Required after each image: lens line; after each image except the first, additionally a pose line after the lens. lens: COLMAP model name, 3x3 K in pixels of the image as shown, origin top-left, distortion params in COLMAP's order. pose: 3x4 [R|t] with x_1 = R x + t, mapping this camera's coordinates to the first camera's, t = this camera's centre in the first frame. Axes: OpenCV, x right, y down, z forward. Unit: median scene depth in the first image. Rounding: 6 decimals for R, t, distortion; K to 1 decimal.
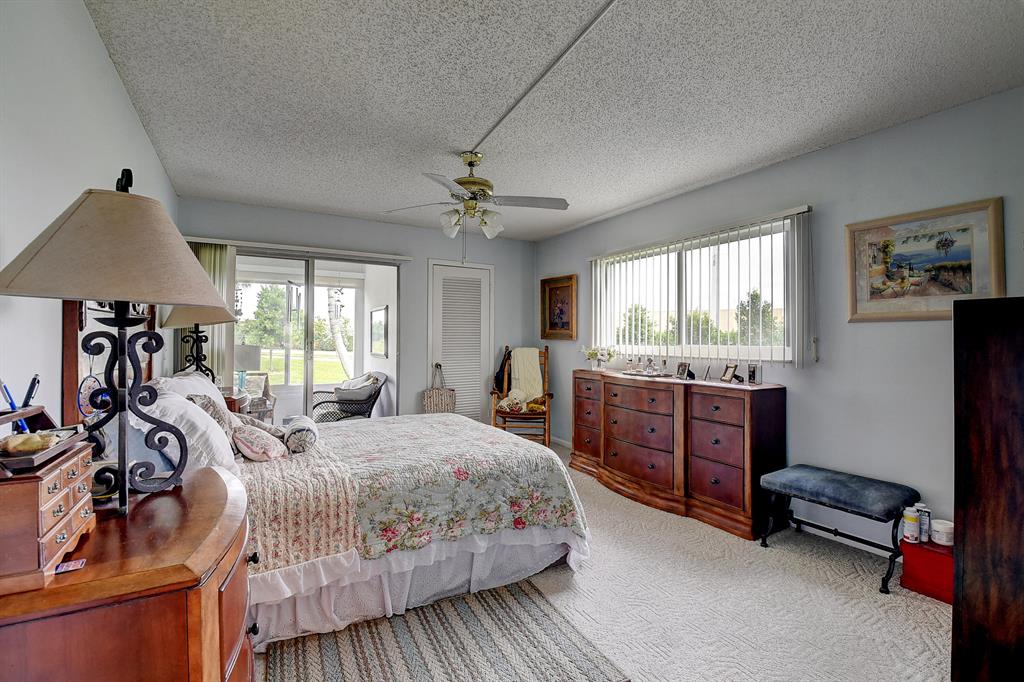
lens RADIAL K [[454.6, 0, 509.2], [0, 454.6, 331.1], [0, 0, 1]] dist [0.029386, -0.037587]
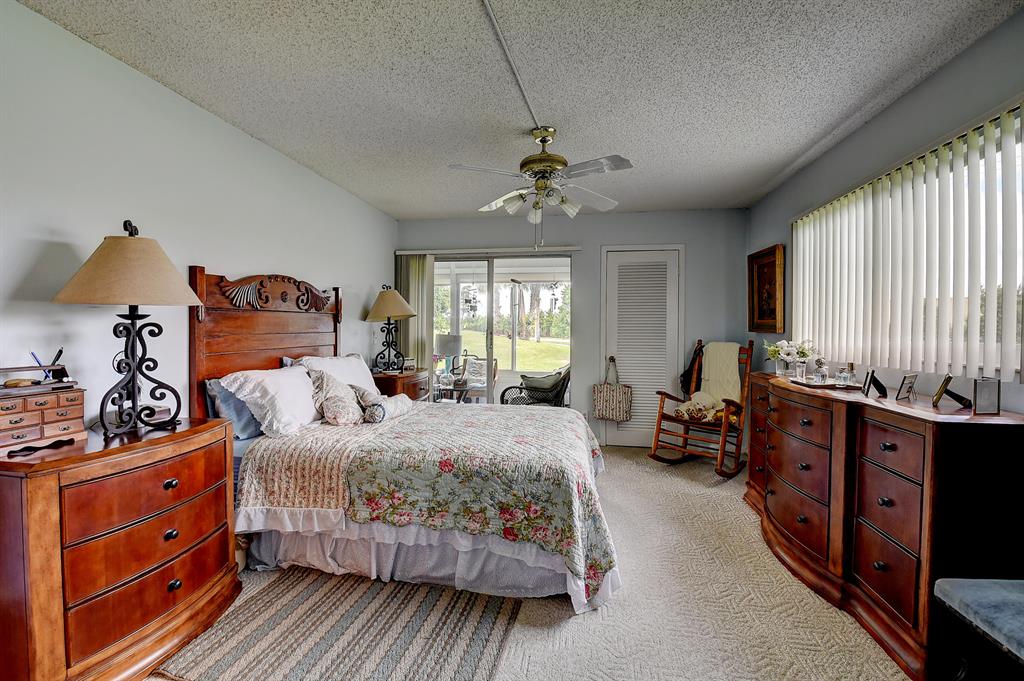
lens RADIAL K [[454.6, 0, 509.2], [0, 454.6, 330.6], [0, 0, 1]] dist [0.029386, -0.037587]
pose [[0.772874, 0.003808, -0.634548, 0.591959], [0.006206, 0.999889, 0.013559, 0.007234], [0.634529, -0.014417, 0.772764, 0.306816]]
